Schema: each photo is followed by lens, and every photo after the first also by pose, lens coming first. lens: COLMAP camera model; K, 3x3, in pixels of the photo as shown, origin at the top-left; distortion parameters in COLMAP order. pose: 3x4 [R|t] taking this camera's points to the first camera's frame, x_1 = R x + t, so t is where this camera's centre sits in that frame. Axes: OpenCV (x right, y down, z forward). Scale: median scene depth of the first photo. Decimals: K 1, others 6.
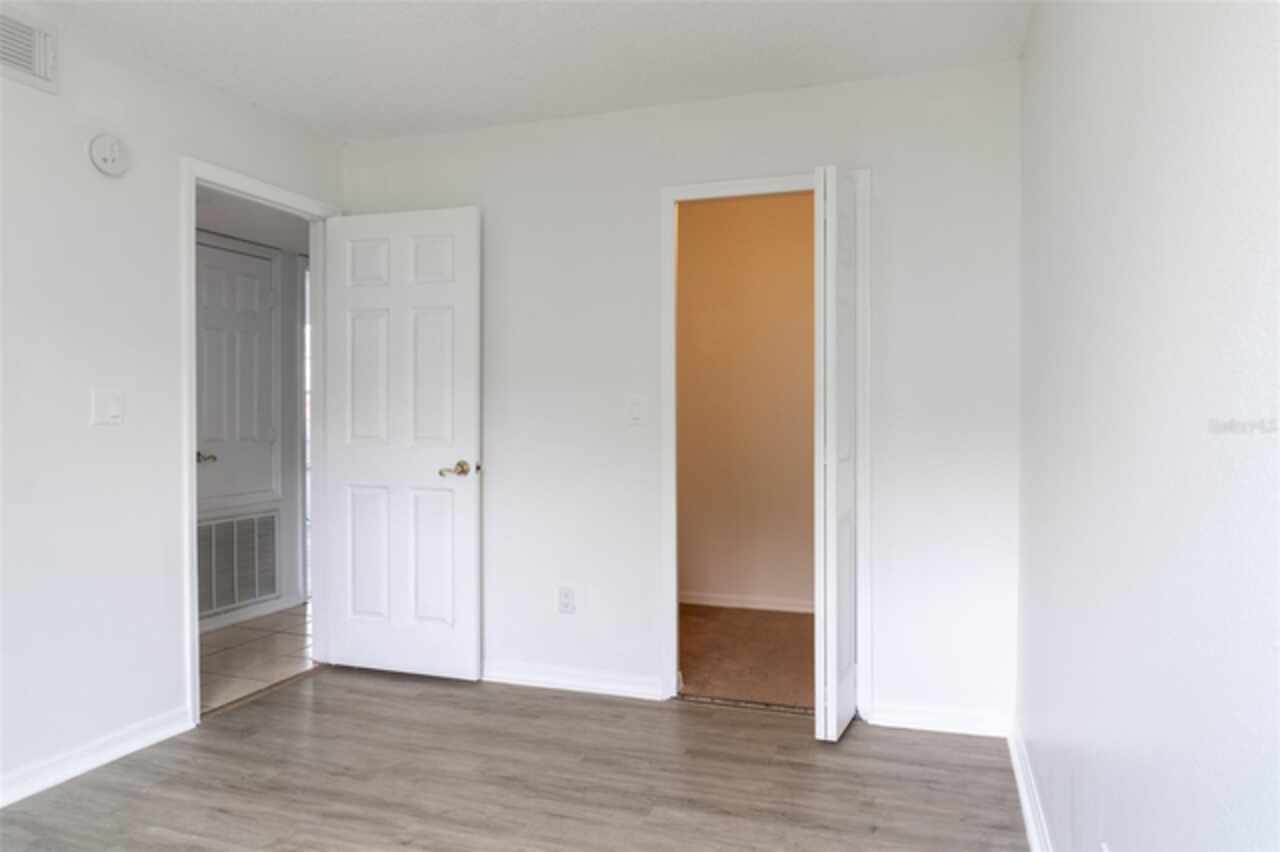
lens RADIAL K [[852.5, 0, 650.9], [0, 852.5, 429.0], [0, 0, 1]] dist [-0.012445, -0.006790]
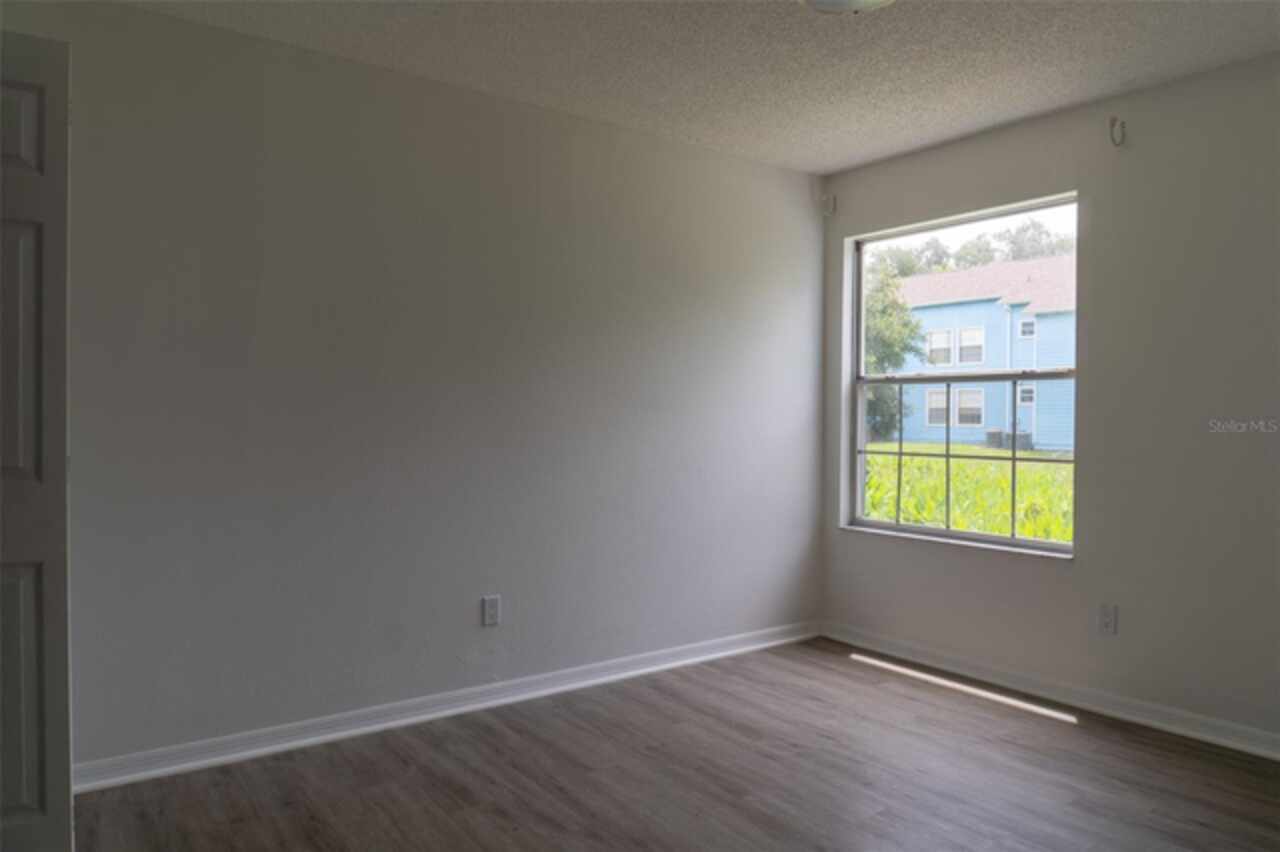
lens RADIAL K [[852.5, 0, 639.6], [0, 852.5, 424.3], [0, 0, 1]] dist [-0.012445, -0.006790]
pose [[-0.813342, -0.006903, 0.581745, -0.501447], [0.006310, 0.999766, 0.020685, -0.016173], [-0.581751, 0.020494, -0.813108, 1.130551]]
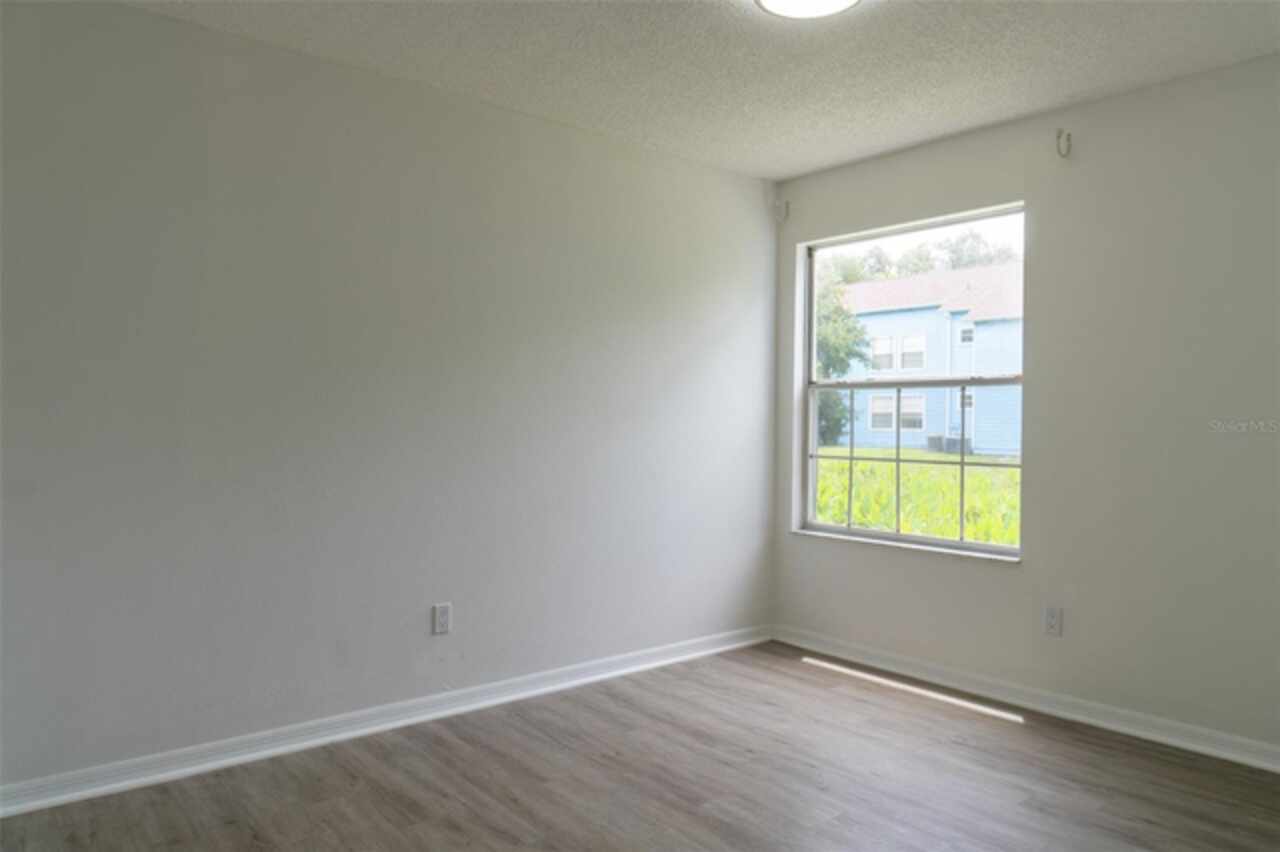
lens RADIAL K [[852.5, 0, 638.4], [0, 852.5, 424.8], [0, 0, 1]] dist [-0.012445, -0.006790]
pose [[-0.847362, -0.007388, 0.530965, -0.487620], [0.002007, 0.999852, 0.017115, -0.016383], [-0.531012, 0.015568, -0.847221, 1.127672]]
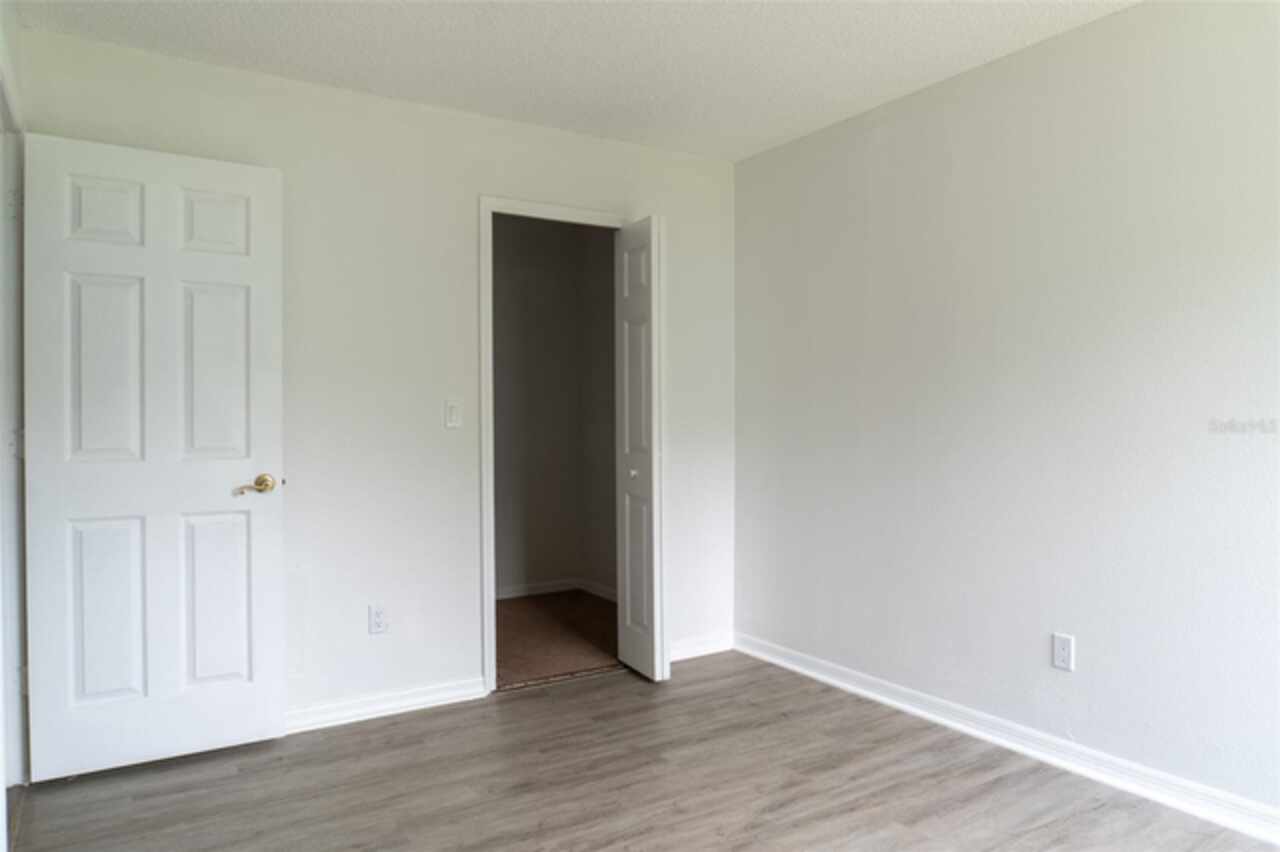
lens RADIAL K [[852.5, 0, 646.4], [0, 852.5, 422.5], [0, 0, 1]] dist [-0.012445, -0.006790]
pose [[0.622866, -0.008840, 0.782279, -0.684492], [0.014805, 0.999890, -0.000489, -0.007921], [-0.782189, 0.011886, 0.622928, 0.212650]]
